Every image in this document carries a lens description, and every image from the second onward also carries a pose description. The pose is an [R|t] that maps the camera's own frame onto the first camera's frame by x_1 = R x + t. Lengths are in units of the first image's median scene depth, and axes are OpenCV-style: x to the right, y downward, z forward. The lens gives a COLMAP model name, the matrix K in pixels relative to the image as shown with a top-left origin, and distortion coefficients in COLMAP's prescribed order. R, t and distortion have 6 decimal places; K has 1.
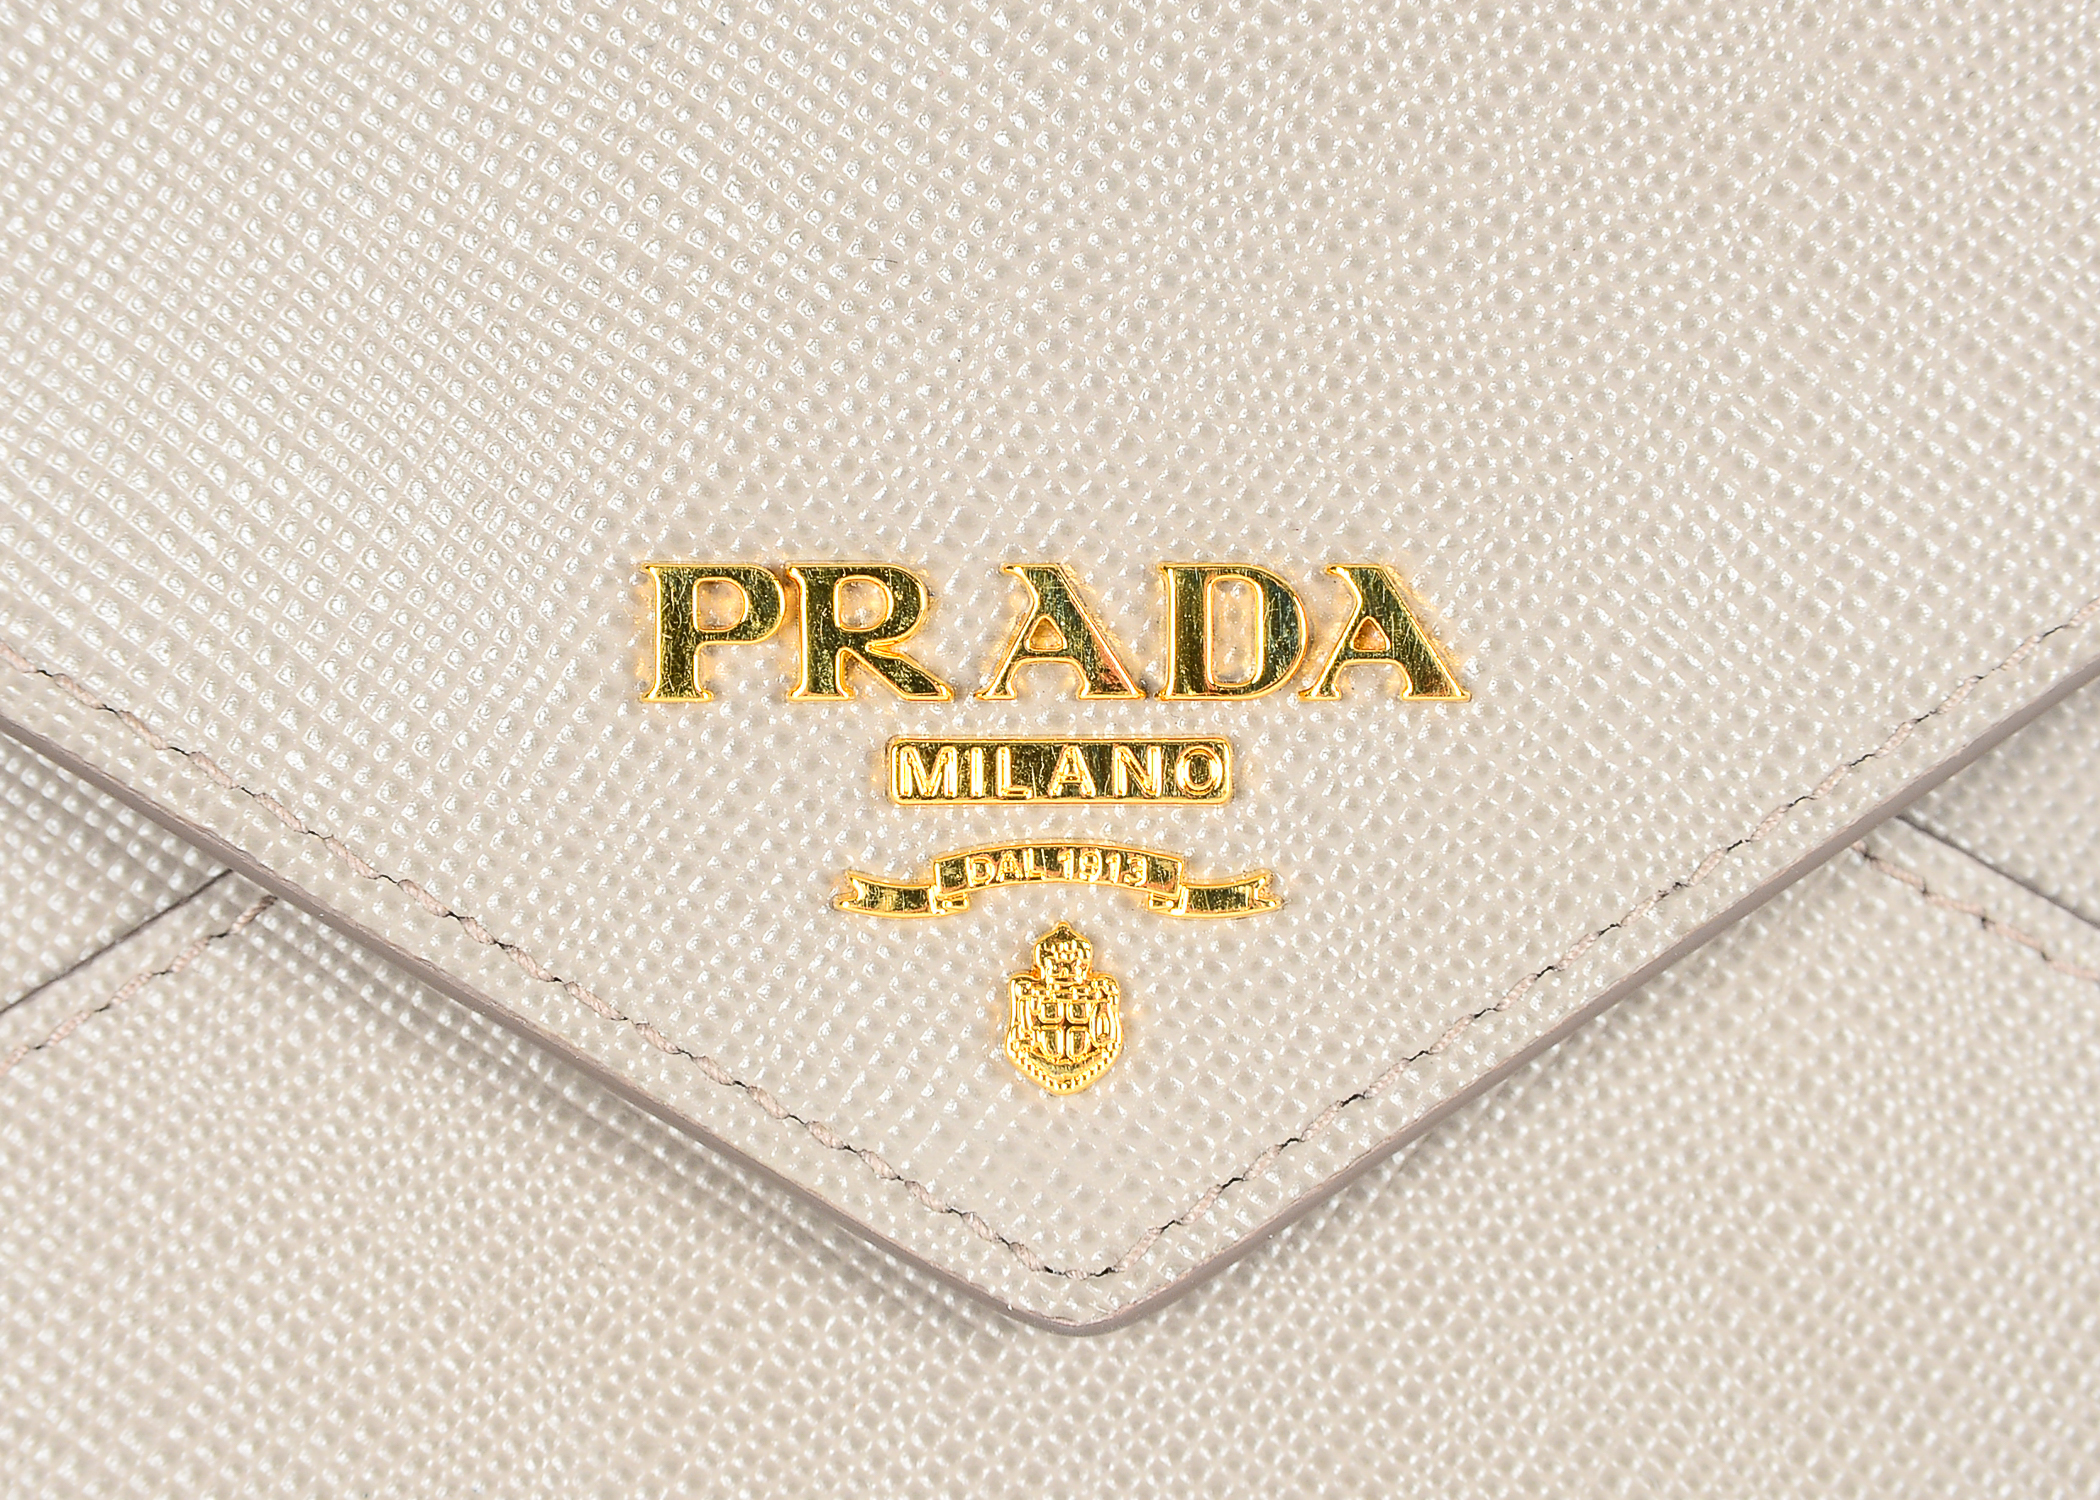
lens RADIAL K [[6981.1, 0, 1114.9], [0, 6981.1, 741.0], [0, 0, 1]] dist [-0.129959, 0.000000]
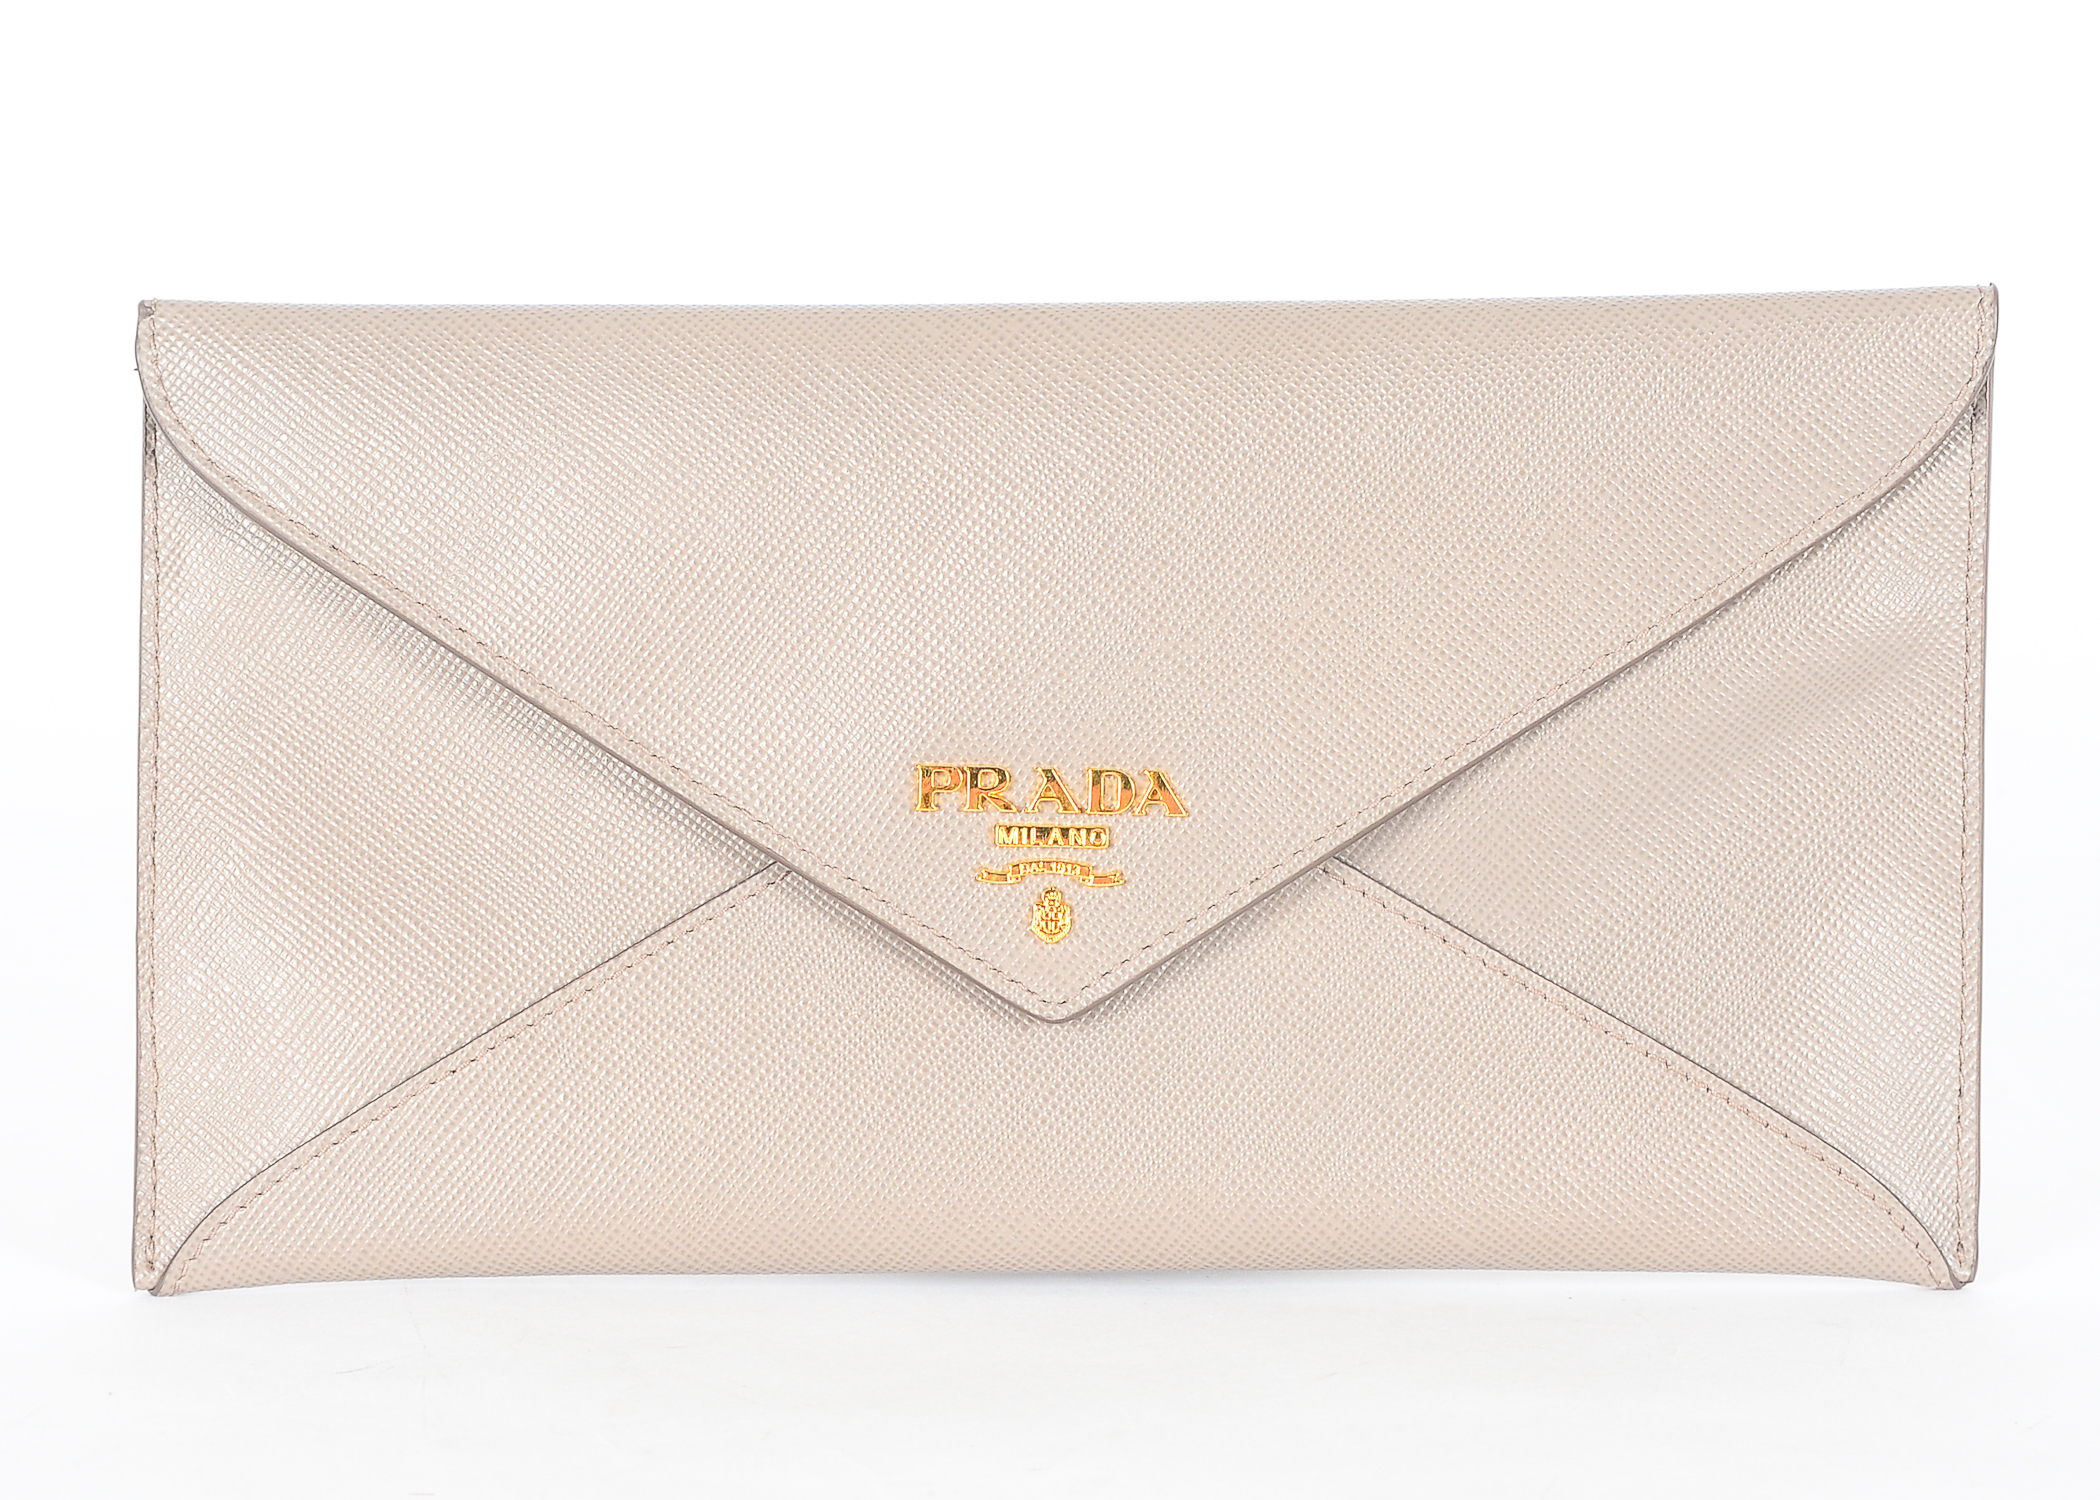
lens RADIAL K [[4870.2, 0, 1160.5], [0, 4870.2, 730.7], [0, 0, 1]] dist [-0.006315, 0.000000]
pose [[0.999440, 0.024988, -0.022273, 0.084213], [-0.024979, 0.999688, 0.000662, -0.043609], [0.022282, -0.000105, 0.999752, -1.097488]]
